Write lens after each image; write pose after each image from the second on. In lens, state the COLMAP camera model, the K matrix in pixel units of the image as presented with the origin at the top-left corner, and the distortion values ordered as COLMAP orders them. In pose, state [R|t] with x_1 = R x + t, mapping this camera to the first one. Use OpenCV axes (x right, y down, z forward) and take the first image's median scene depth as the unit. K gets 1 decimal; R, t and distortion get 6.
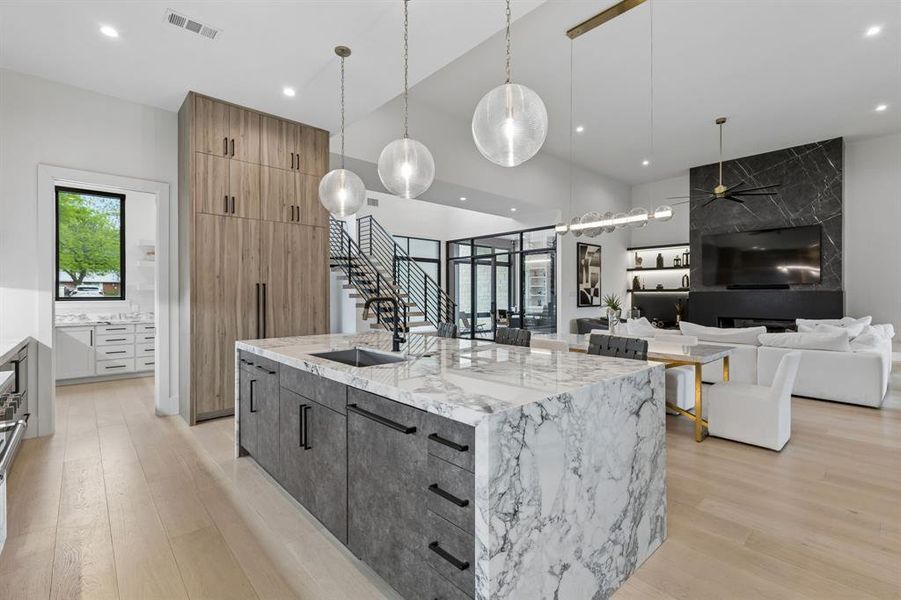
lens RADIAL K [[407.4, 0, 450.5], [0, 407.4, 300.0], [0, 0, 1]] dist [0.001795, 0.000297]
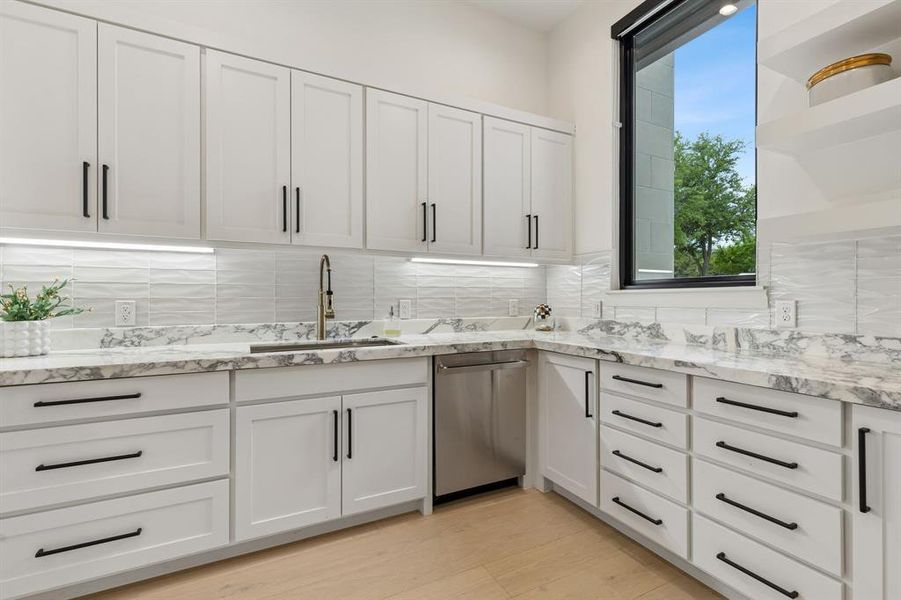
lens RADIAL K [[407.4, 0, 450.5], [0, 407.4, 300.0], [0, 0, 1]] dist [0.001795, 0.000297]
pose [[-0.262629, 0.002899, -0.964893, -0.443751], [-0.009886, 0.999935, 0.005695, 0.011120], [0.964846, 0.011034, -0.262583, 0.837248]]
